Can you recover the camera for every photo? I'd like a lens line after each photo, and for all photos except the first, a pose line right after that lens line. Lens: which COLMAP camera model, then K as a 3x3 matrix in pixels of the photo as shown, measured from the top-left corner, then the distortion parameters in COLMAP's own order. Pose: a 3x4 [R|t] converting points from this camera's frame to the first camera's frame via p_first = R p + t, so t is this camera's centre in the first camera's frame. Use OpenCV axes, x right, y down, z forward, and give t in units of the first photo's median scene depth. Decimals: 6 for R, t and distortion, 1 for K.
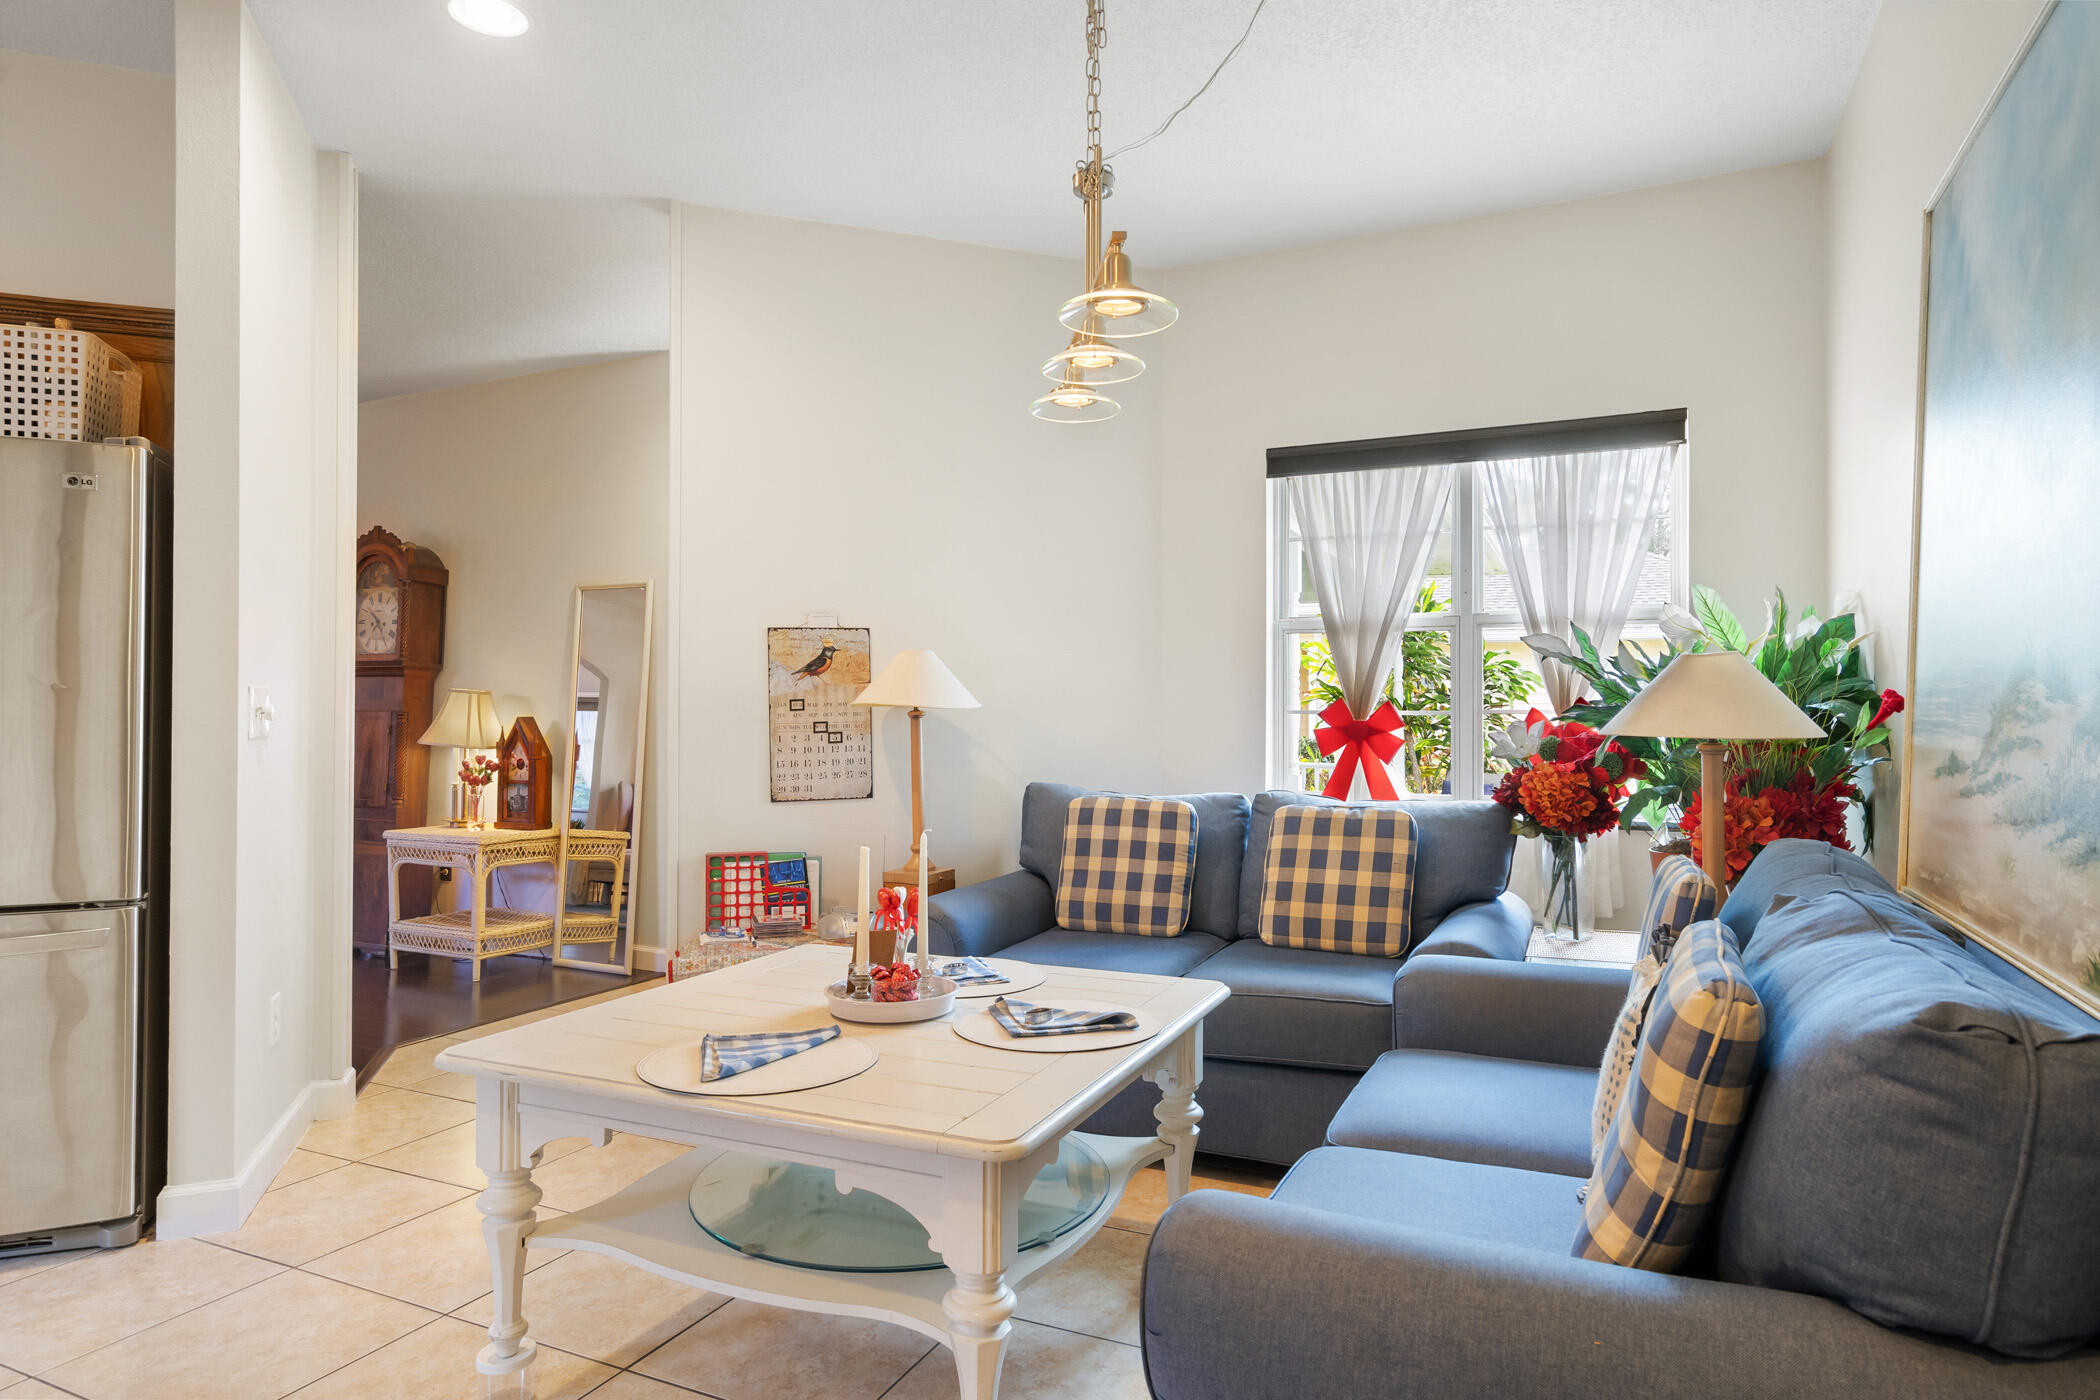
lens RADIAL K [[1187.3, 0, 1050.0], [0, 1187.3, 700.0], [0, 0, 1]] dist [-0.000927, 0.000231]
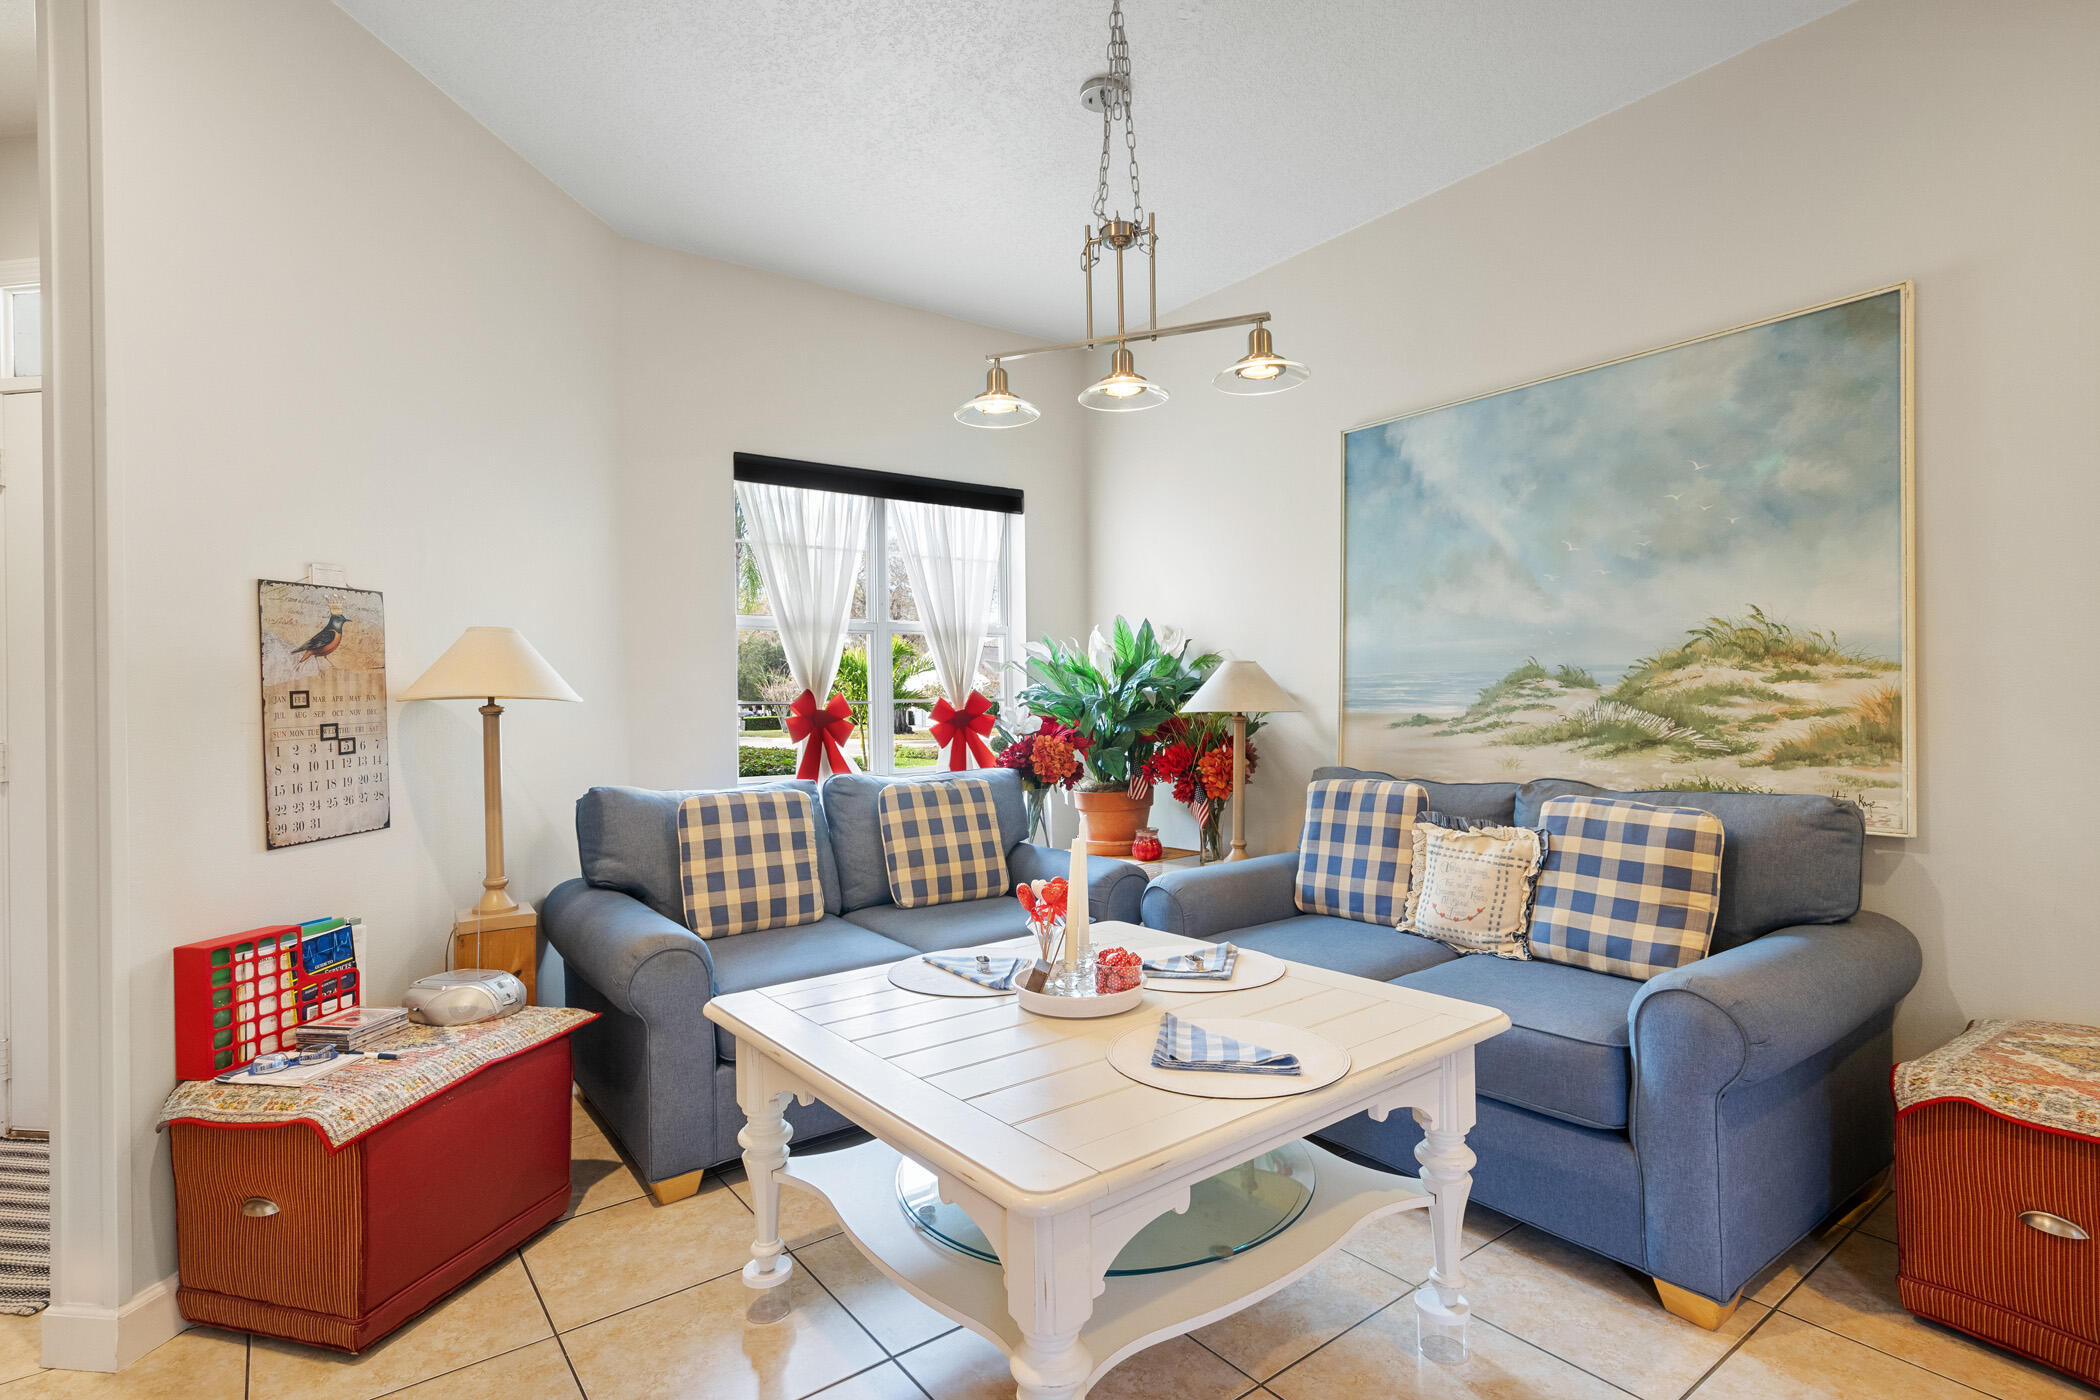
lens RADIAL K [[1017.3, 0, 1050.0], [0, 1017.3, 700.0], [0, 0, 1]] dist [0.010505, 0.000096]
pose [[0.484517, -0.006733, 0.874756, -0.523909], [0.008396, 0.999960, 0.003046, 0.006514], [-0.874742, 0.005868, 0.484554, 0.365121]]
